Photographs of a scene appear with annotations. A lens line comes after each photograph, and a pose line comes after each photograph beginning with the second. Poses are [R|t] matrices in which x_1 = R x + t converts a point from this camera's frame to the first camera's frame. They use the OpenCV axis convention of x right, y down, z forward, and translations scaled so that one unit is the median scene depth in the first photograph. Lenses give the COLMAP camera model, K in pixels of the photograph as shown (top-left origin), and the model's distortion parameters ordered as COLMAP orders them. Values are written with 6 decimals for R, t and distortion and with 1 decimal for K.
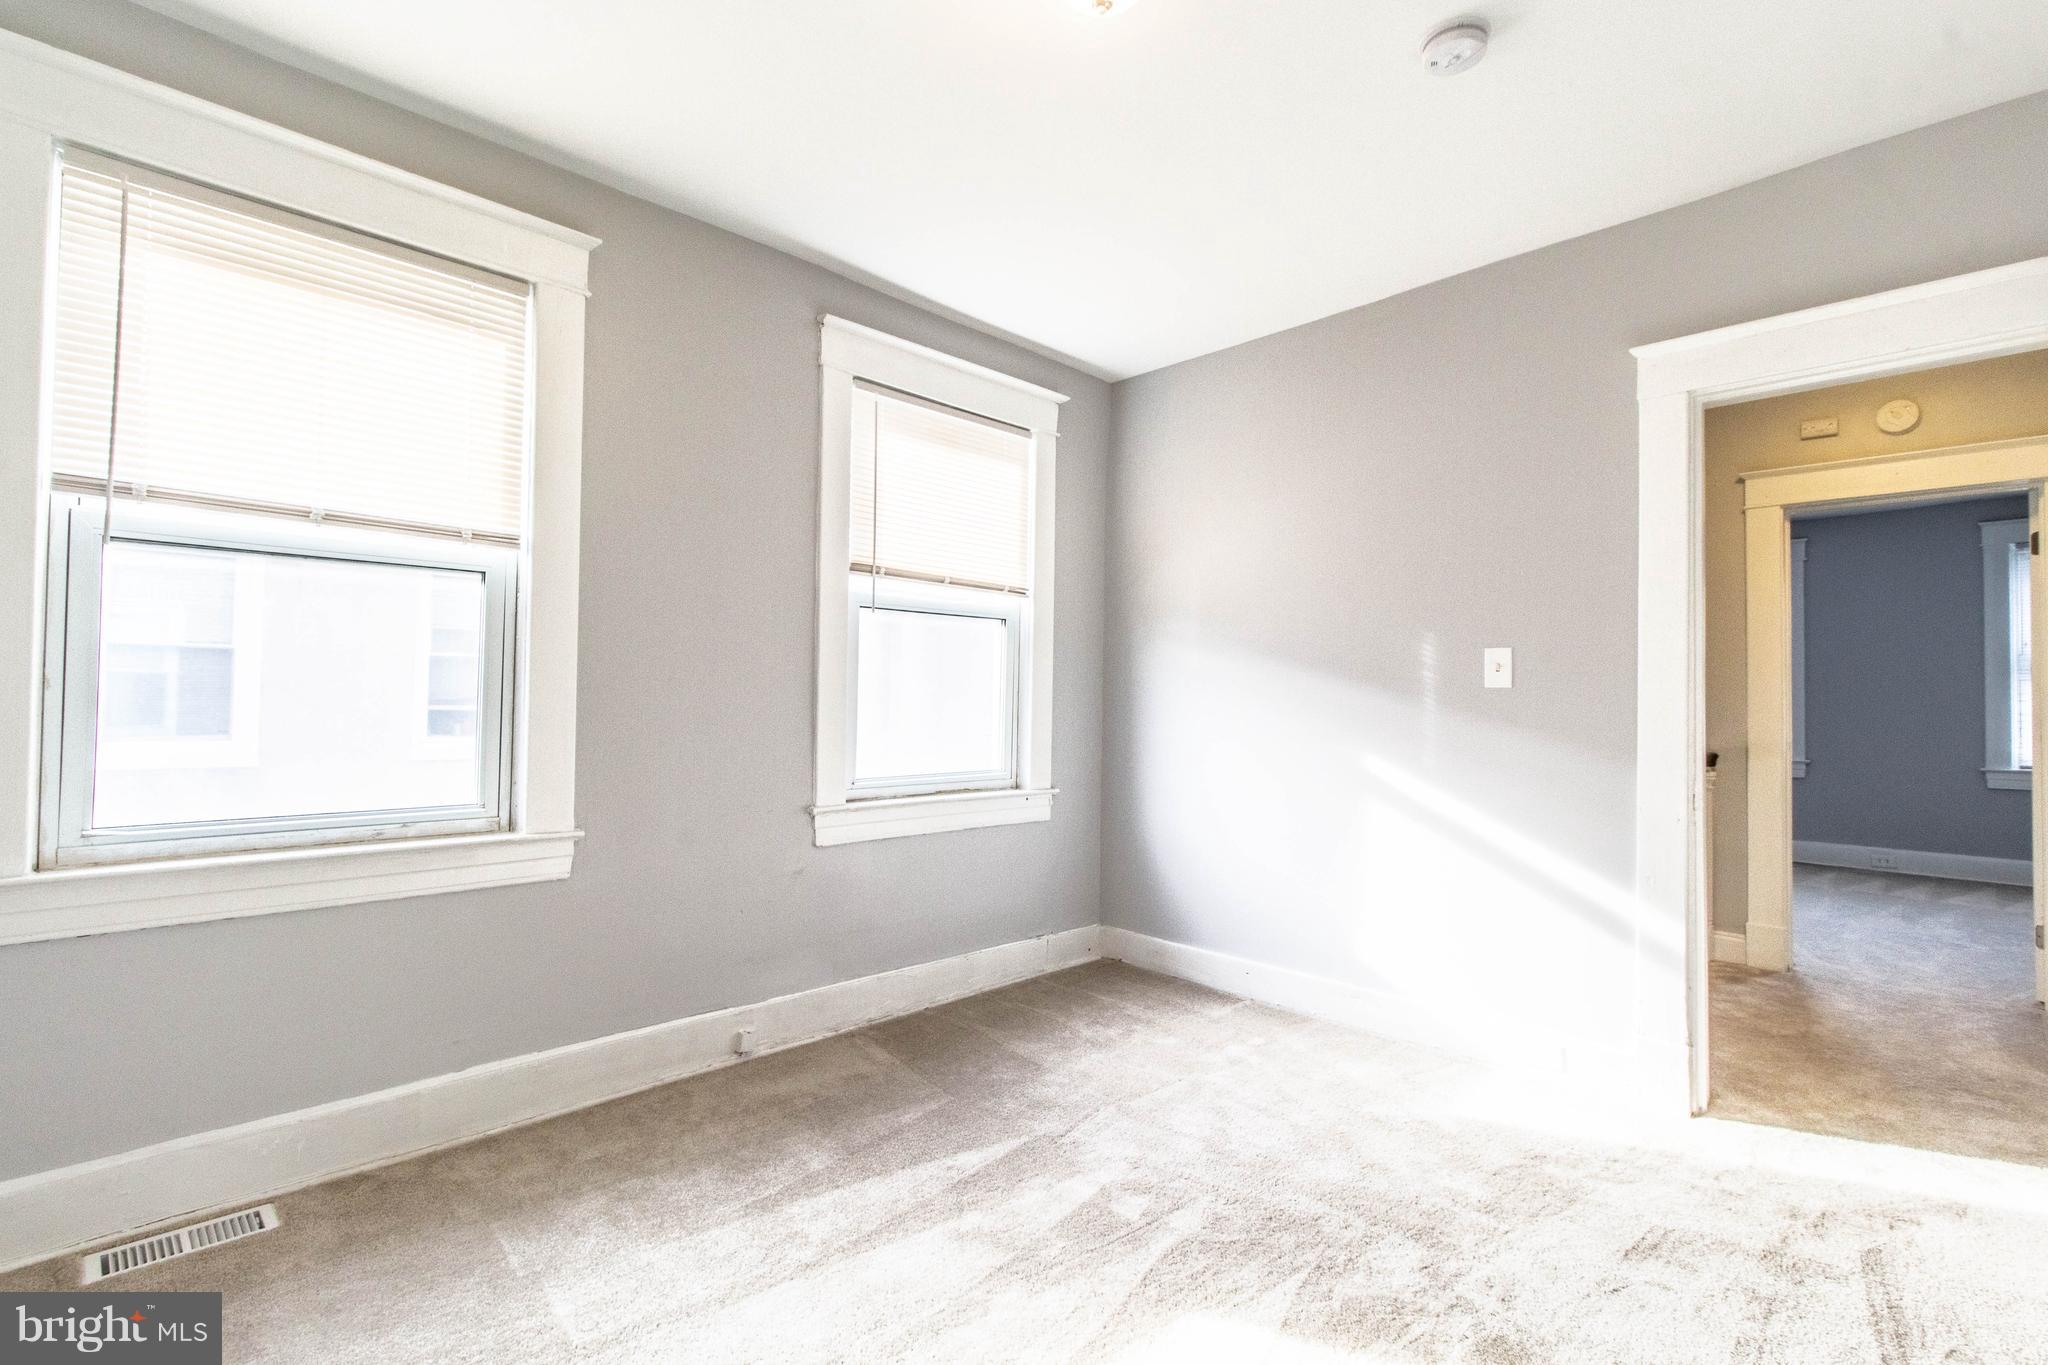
lens RADIAL K [[942.8, 0, 1038.9], [0, 942.8, 677.4], [0, 0, 1]] dist [0.002951, 0.000510]
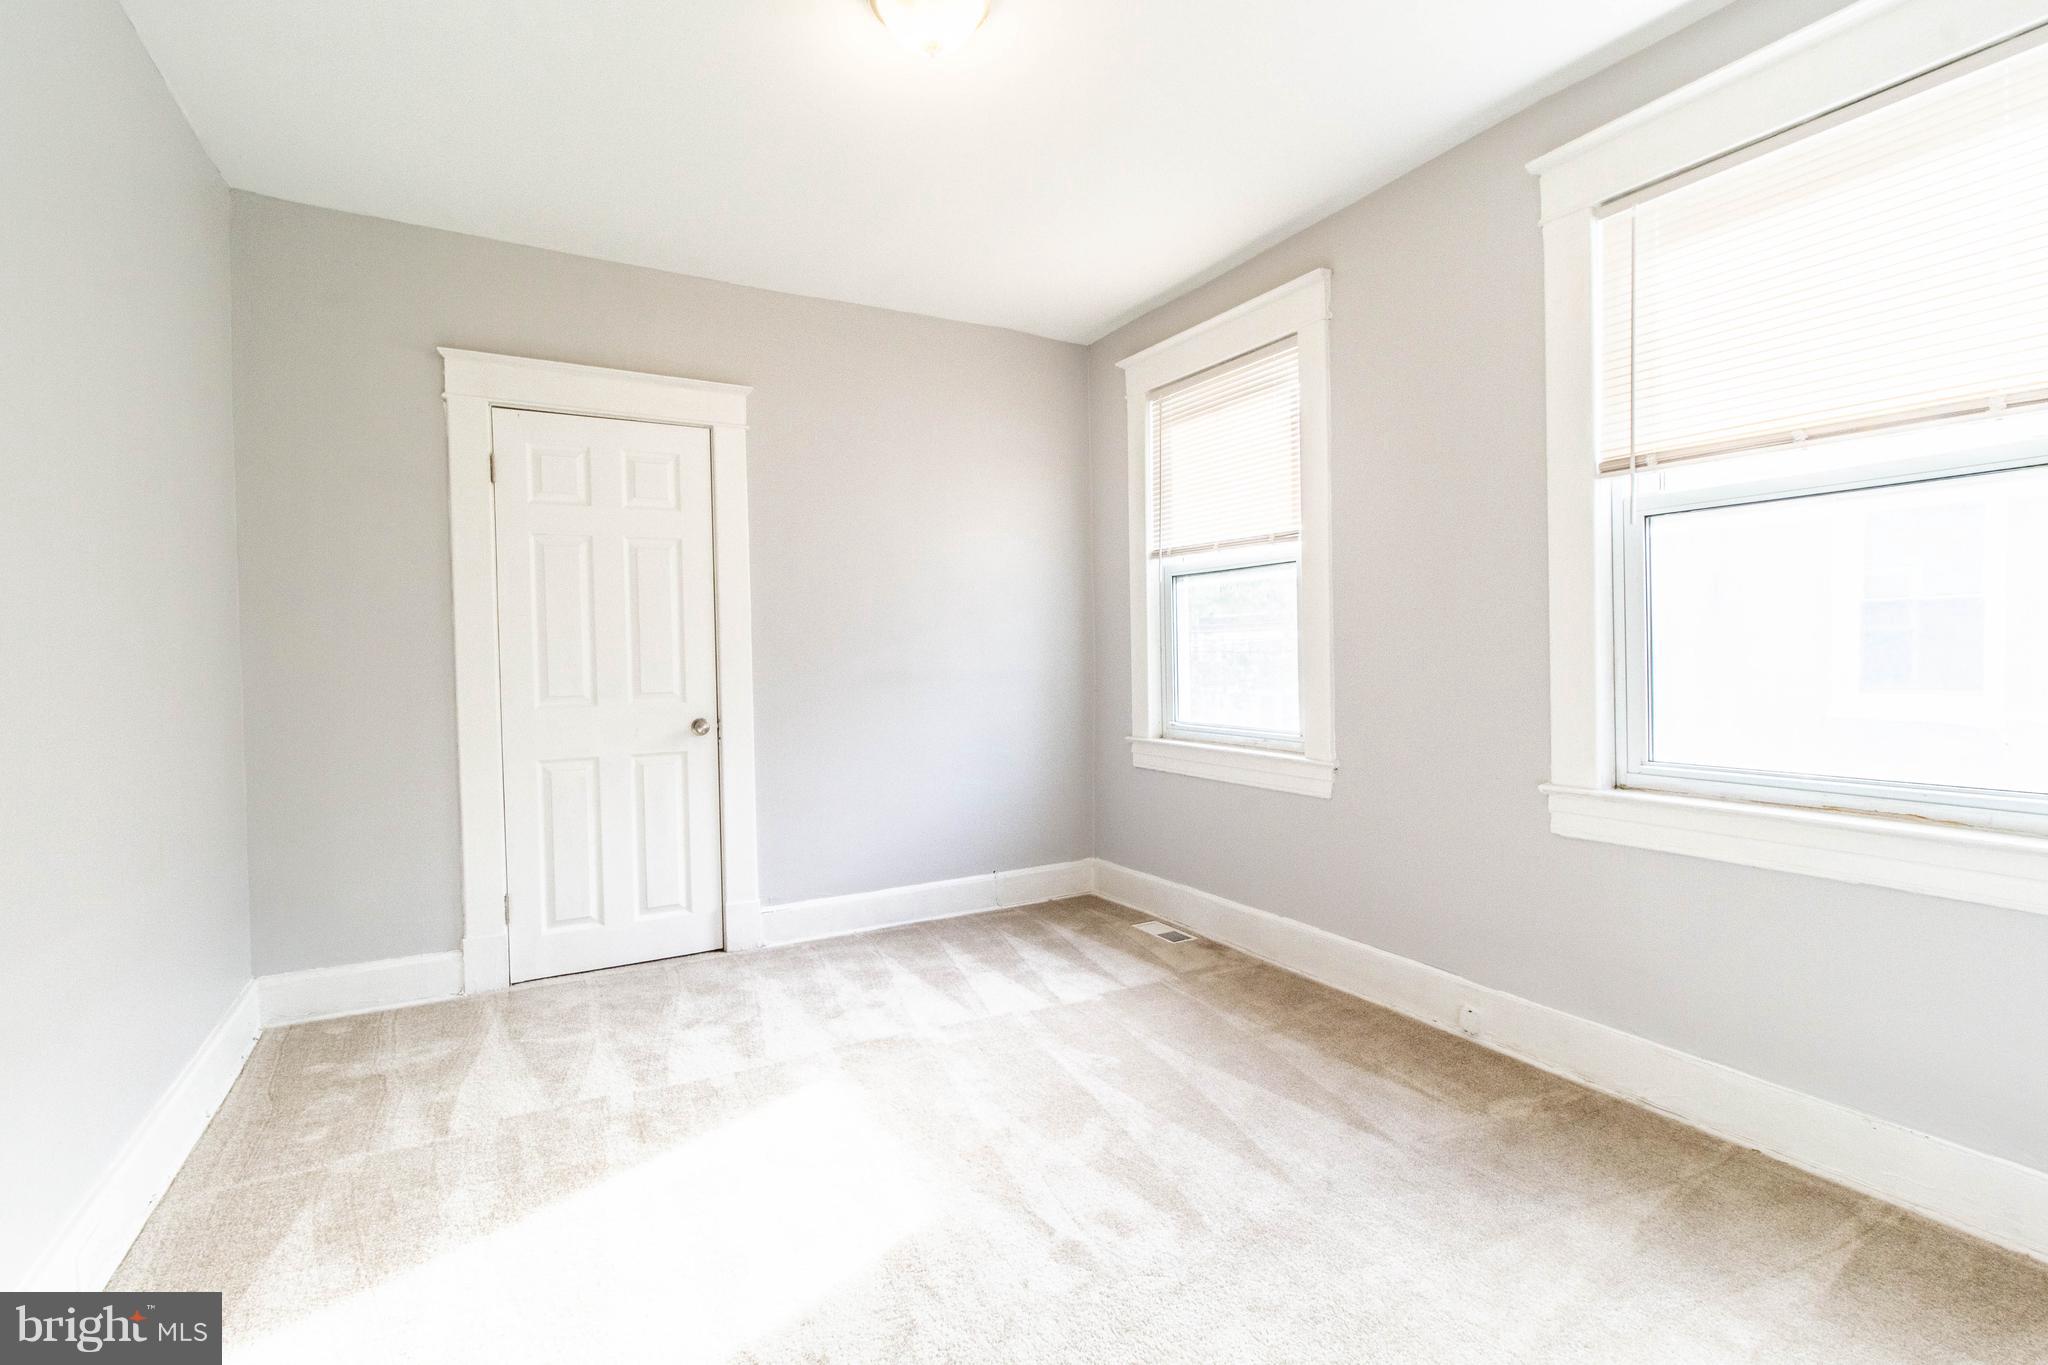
lens RADIAL K [[942.8, 0, 1038.9], [0, 942.8, 677.4], [0, 0, 1]] dist [0.002951, 0.000510]
pose [[-0.263557, 0.014176, -0.964540, 0.788375], [0.030651, 0.999510, 0.006314, 0.034663], [0.964157, -0.027900, -0.263863, 0.963910]]
